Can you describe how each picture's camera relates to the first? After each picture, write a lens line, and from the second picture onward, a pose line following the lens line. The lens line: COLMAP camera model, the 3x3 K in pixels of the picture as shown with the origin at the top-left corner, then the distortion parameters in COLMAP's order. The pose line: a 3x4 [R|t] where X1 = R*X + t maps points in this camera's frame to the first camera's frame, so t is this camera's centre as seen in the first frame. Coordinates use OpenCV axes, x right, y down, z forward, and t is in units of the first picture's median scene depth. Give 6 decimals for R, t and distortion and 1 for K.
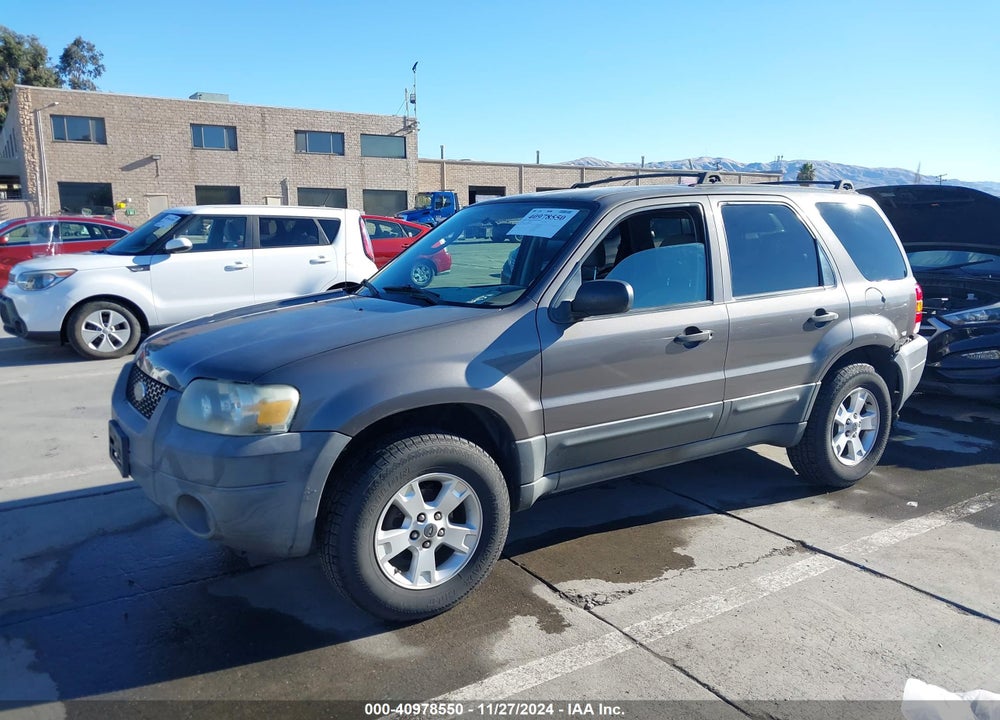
lens RADIAL K [[812.9, 0, 513.2], [0, 812.9, 363.7], [0, 0, 1]] dist [0.003730, 0.009917]
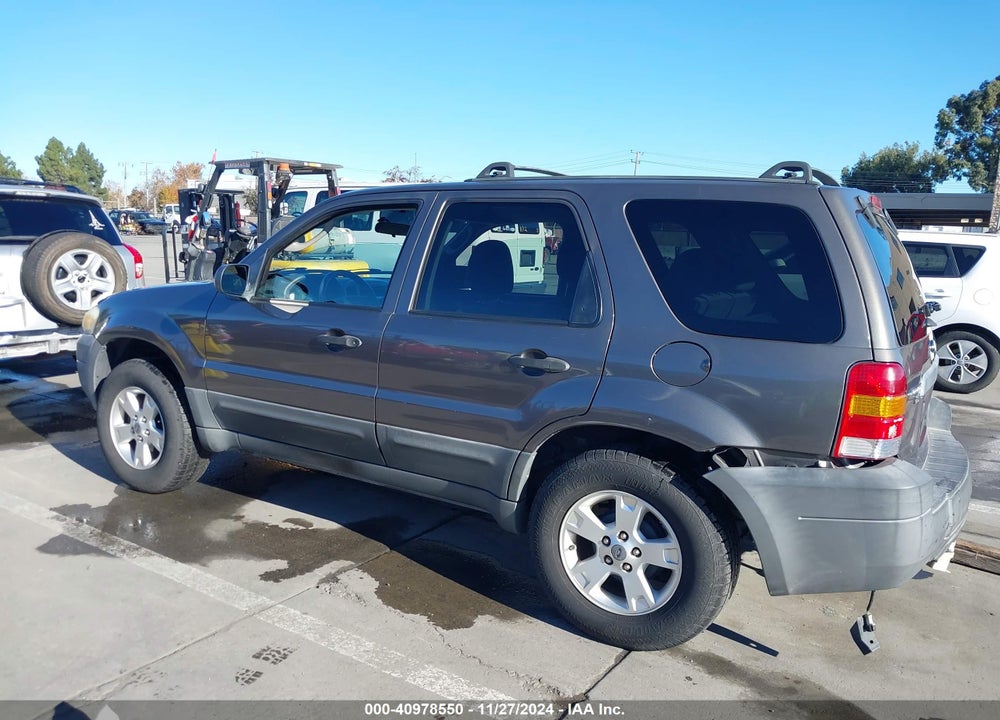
lens RADIAL K [[812.9, 0, 513.2], [0, 812.9, 363.7], [0, 0, 1]] dist [0.003730, 0.009917]
pose [[0.385591, 0.157034, -0.909208, 0.090765], [-0.196554, 0.976771, 0.085345, -0.009985], [0.901491, 0.145801, 0.407500, 0.062342]]
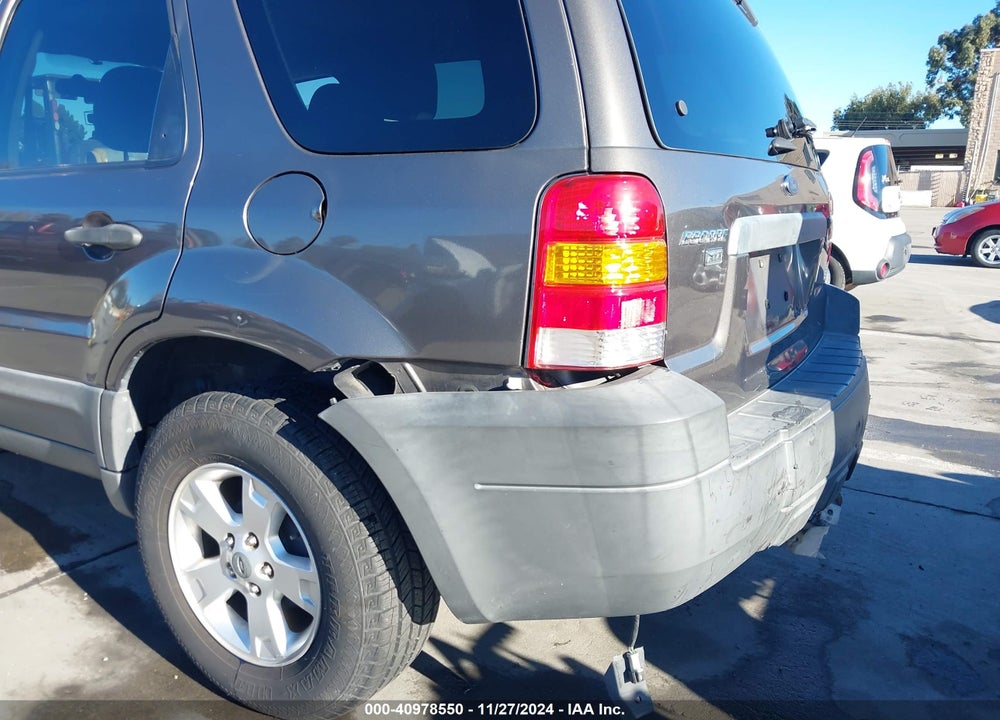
lens RADIAL K [[775.0, 0, 535.4], [0, 775.0, 362.4], [0, 0, 1]] dist [-0.004913, 0.054323]
pose [[0.394869, 0.189637, -0.898953, 0.074753], [-0.161377, 0.977569, 0.135336, -0.007329], [0.904453, 0.091630, 0.416615, 0.093502]]
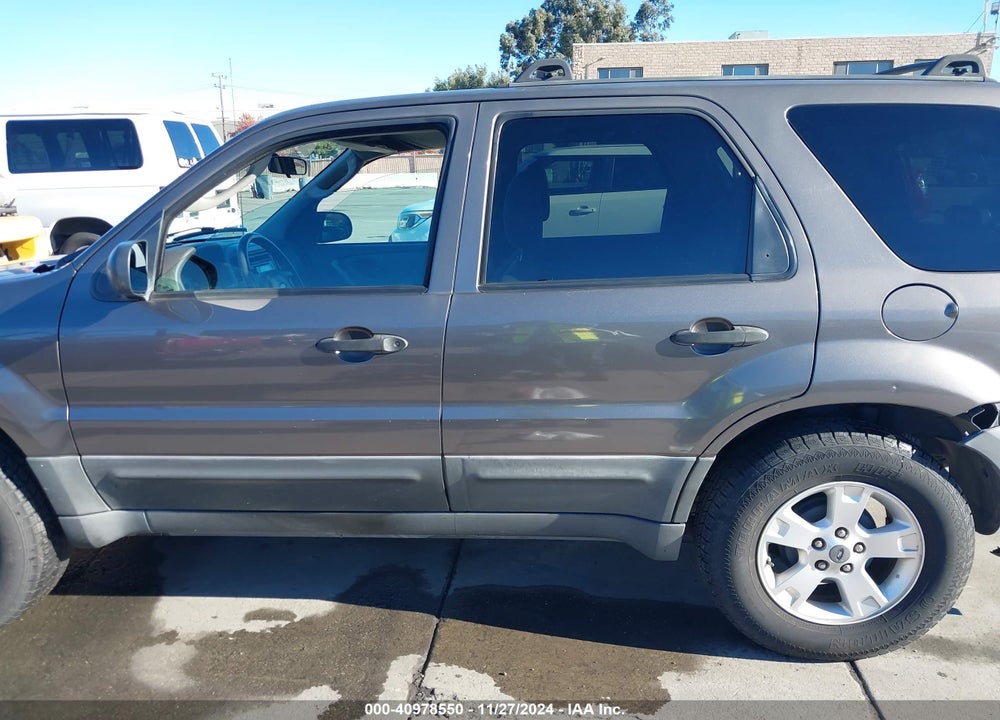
lens RADIAL K [[791.2, 0, 498.1], [0, 791.2, 383.7], [0, 0, 1]] dist [-0.012364, 0.009146]
pose [[0.778676, 0.151154, -0.608947, 0.052157], [-0.089914, 0.987413, 0.130122, -0.007110], [0.620951, -0.046571, 0.782465, 0.046503]]
